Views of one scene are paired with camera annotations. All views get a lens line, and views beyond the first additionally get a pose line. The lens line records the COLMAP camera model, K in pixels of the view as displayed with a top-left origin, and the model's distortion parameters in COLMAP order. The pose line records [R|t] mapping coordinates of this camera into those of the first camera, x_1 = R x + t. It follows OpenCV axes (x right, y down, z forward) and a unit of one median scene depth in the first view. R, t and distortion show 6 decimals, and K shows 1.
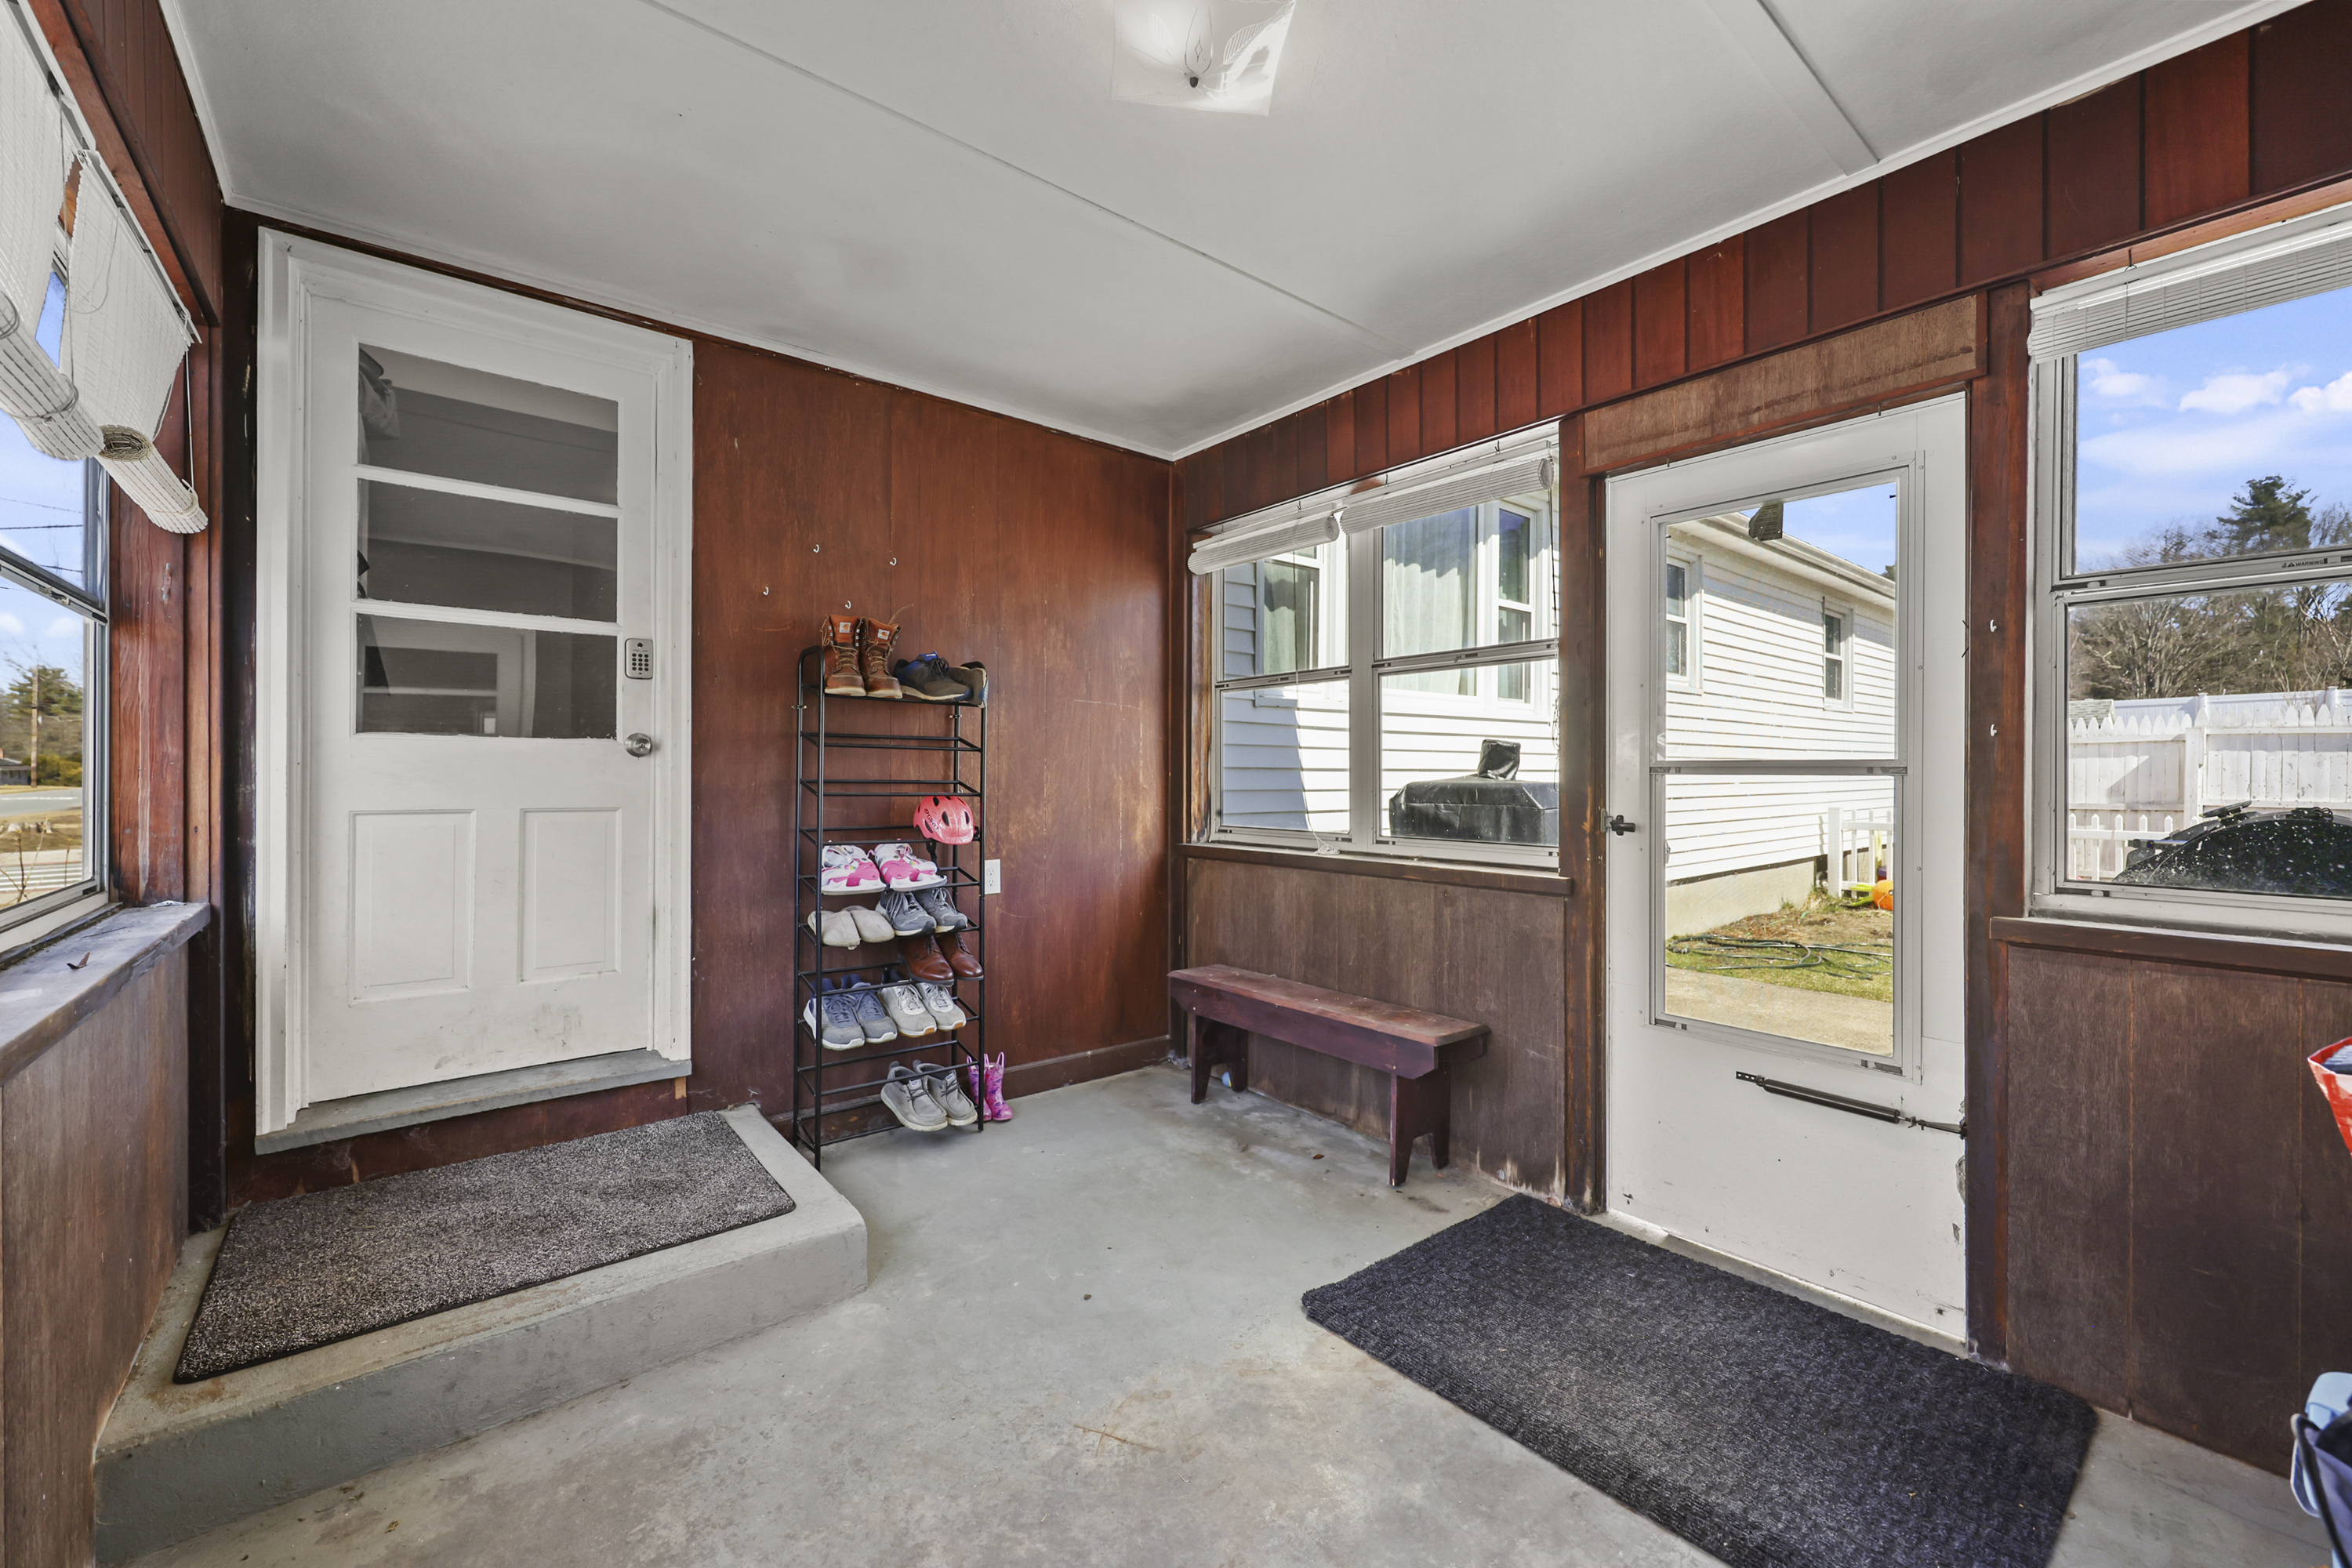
lens RADIAL K [[937.8, 0, 1182.5], [0, 937.8, 772.6], [0, 0, 1]] dist [0.000070, 0.000316]
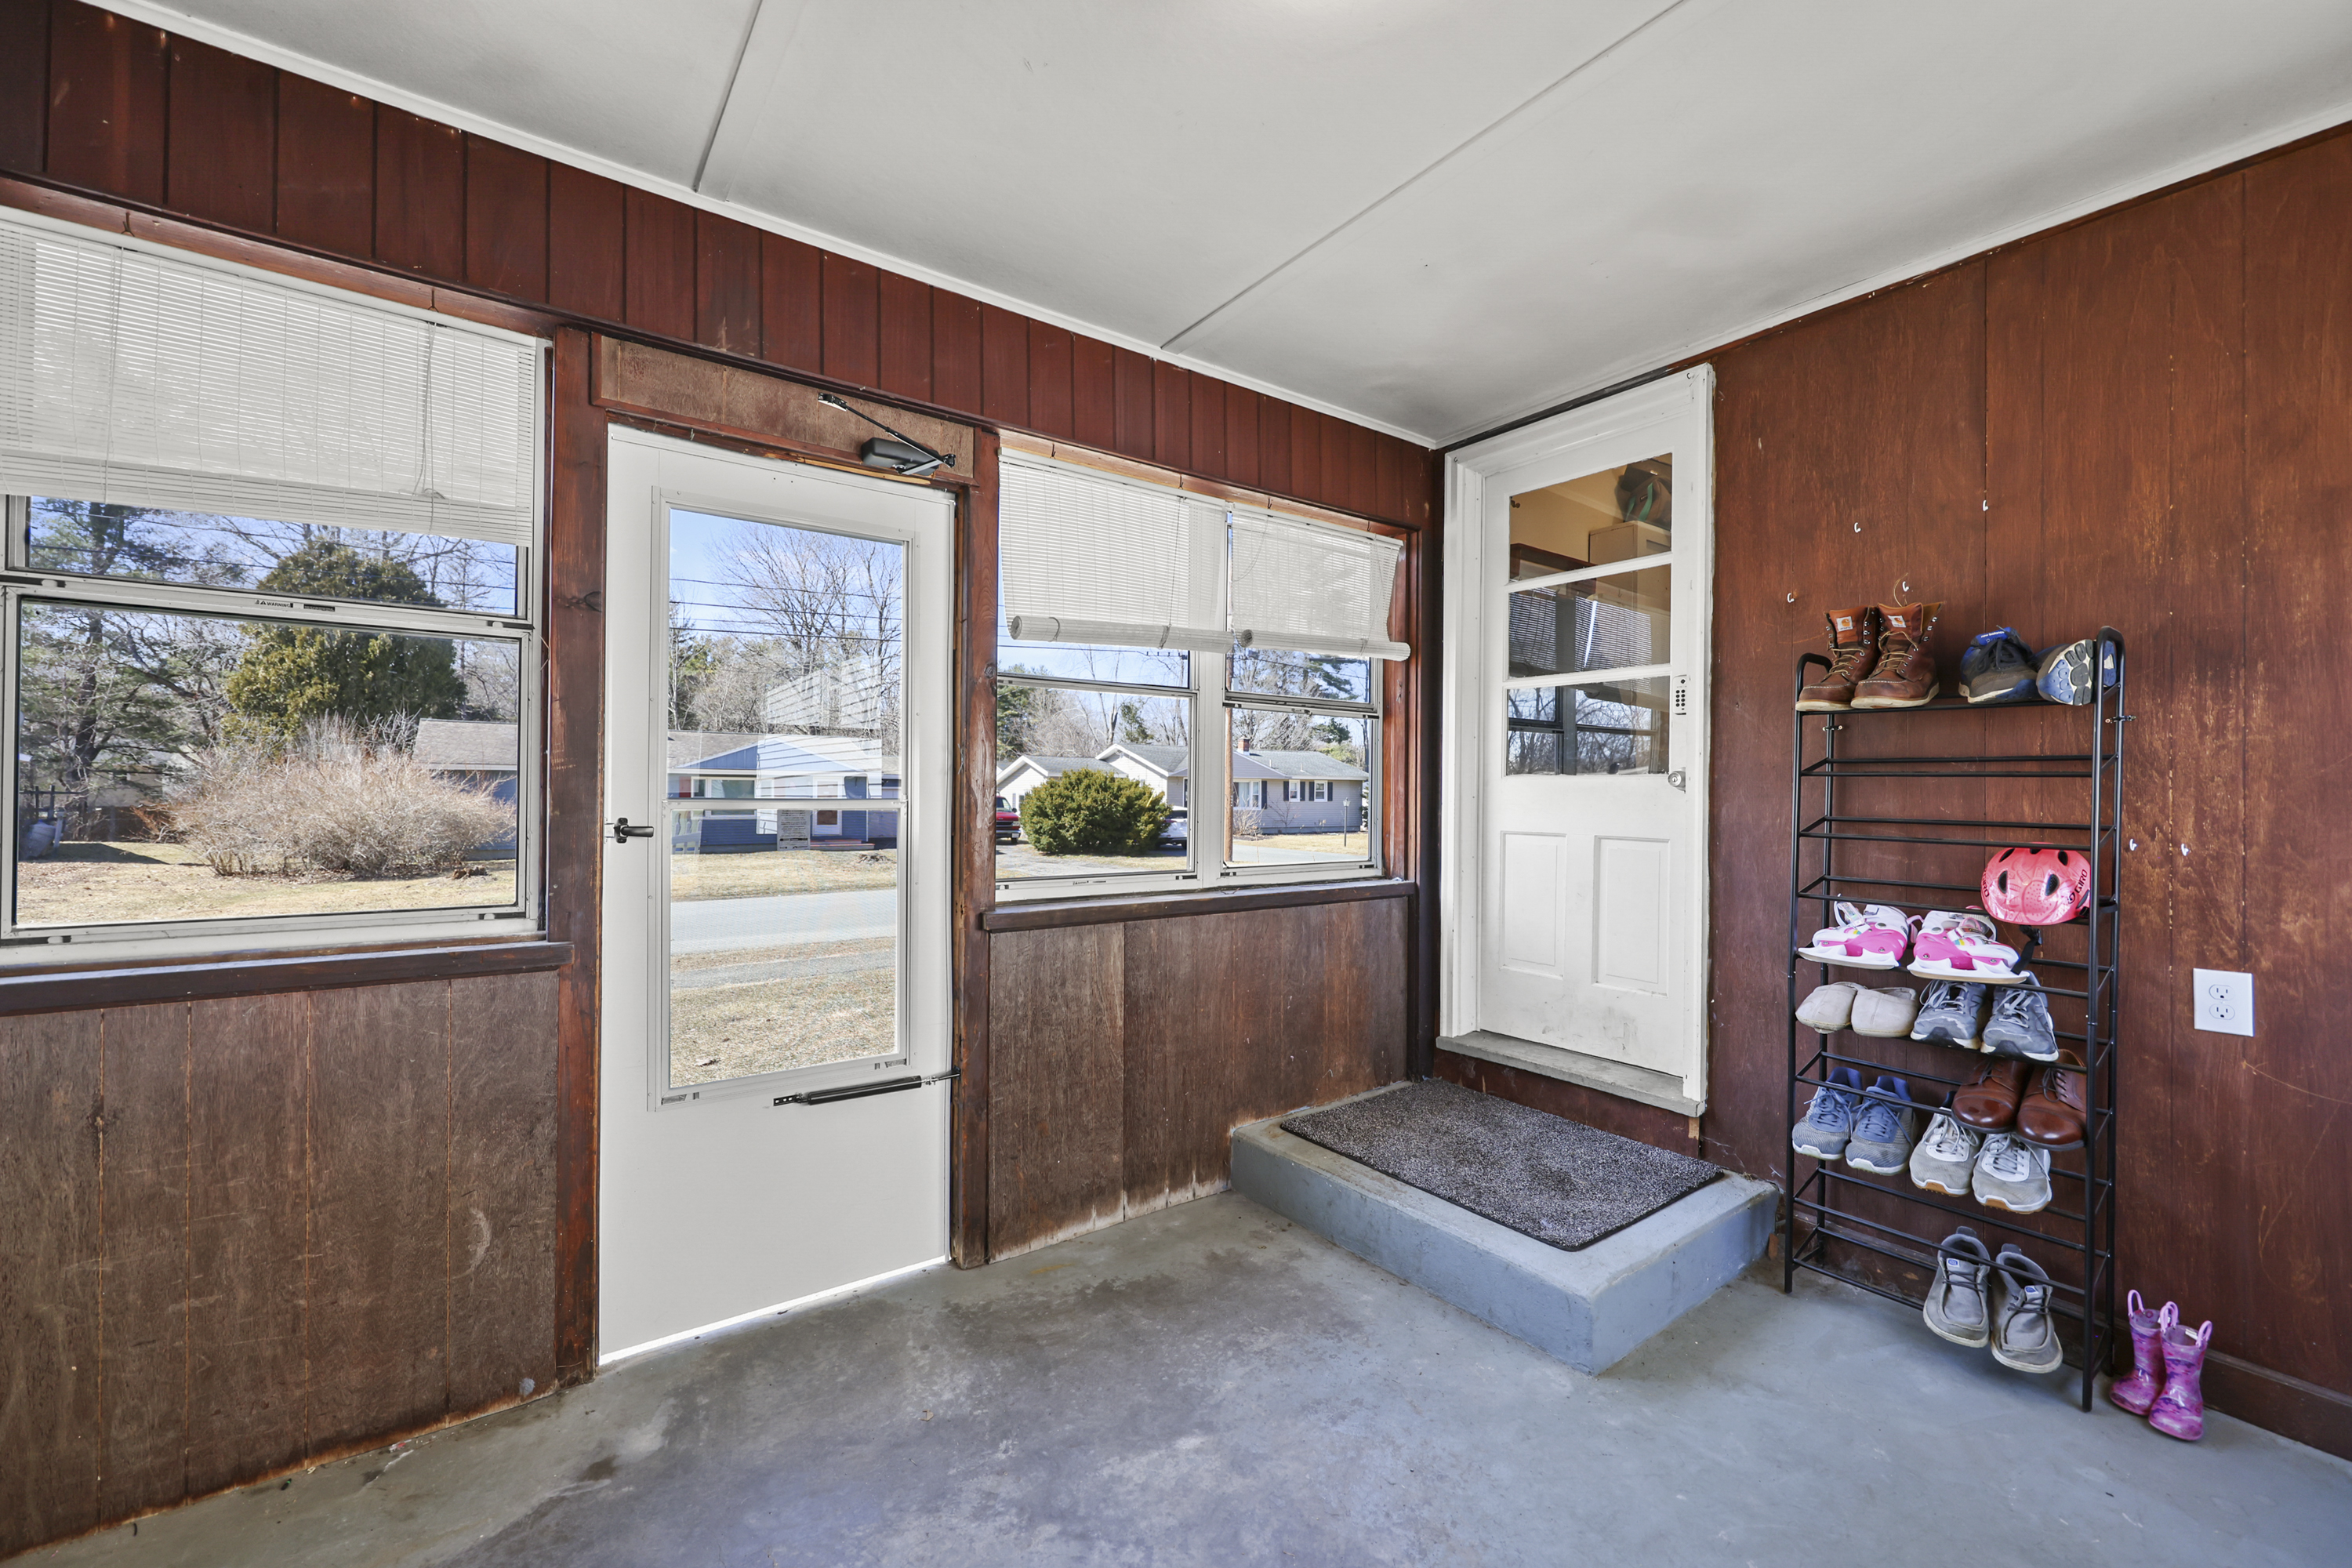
lens RADIAL K [[945.5, 0, 1176.5], [0, 945.5, 779.9], [0, 0, 1]] dist [0.000279, -0.000191]
pose [[-0.057142, -0.017016, -0.998221, 0.498637], [-0.010177, 0.999813, -0.016461, -0.005567], [0.998314, 0.009218, -0.057304, 0.528145]]
